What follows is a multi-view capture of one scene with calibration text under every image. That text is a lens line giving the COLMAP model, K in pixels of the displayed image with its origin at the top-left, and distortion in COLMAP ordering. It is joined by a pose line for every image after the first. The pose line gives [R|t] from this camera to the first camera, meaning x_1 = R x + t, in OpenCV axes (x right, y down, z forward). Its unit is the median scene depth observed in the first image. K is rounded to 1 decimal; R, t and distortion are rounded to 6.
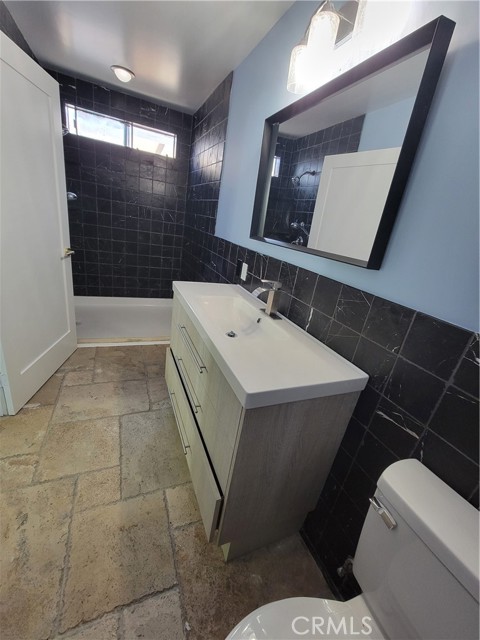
lens RADIAL K [[261.1, 0, 242.8], [0, 261.1, 321.7], [0, 0, 1]] dist [-0.008871, 0.000237]
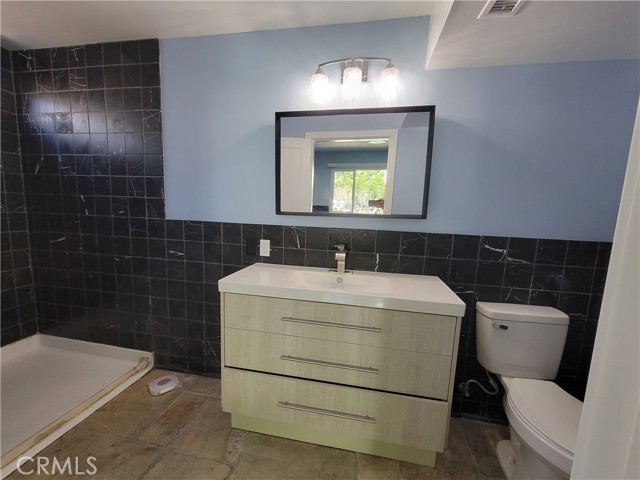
lens RADIAL K [[261.1, 0, 319.9], [0, 261.1, 241.0], [0, 0, 1]] dist [-0.008871, 0.000237]
pose [[0.550681, -0.234728, 0.801033, -0.514445], [0.344902, 0.937881, 0.037721, -0.141598], [-0.760127, 0.255505, 0.597431, 0.195898]]
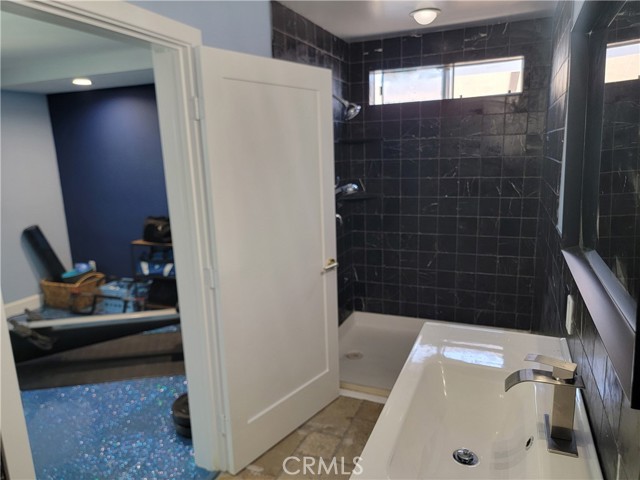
lens RADIAL K [[453.9, 0, 322.1], [0, 453.9, 241.6], [0, 0, 1]] dist [0.032847, -0.011289]
pose [[0.681378, -0.033007, -0.731187, 0.236477], [-0.128711, 0.978012, -0.164093, -0.097391], [0.720525, 0.205921, 0.662148, 0.082900]]
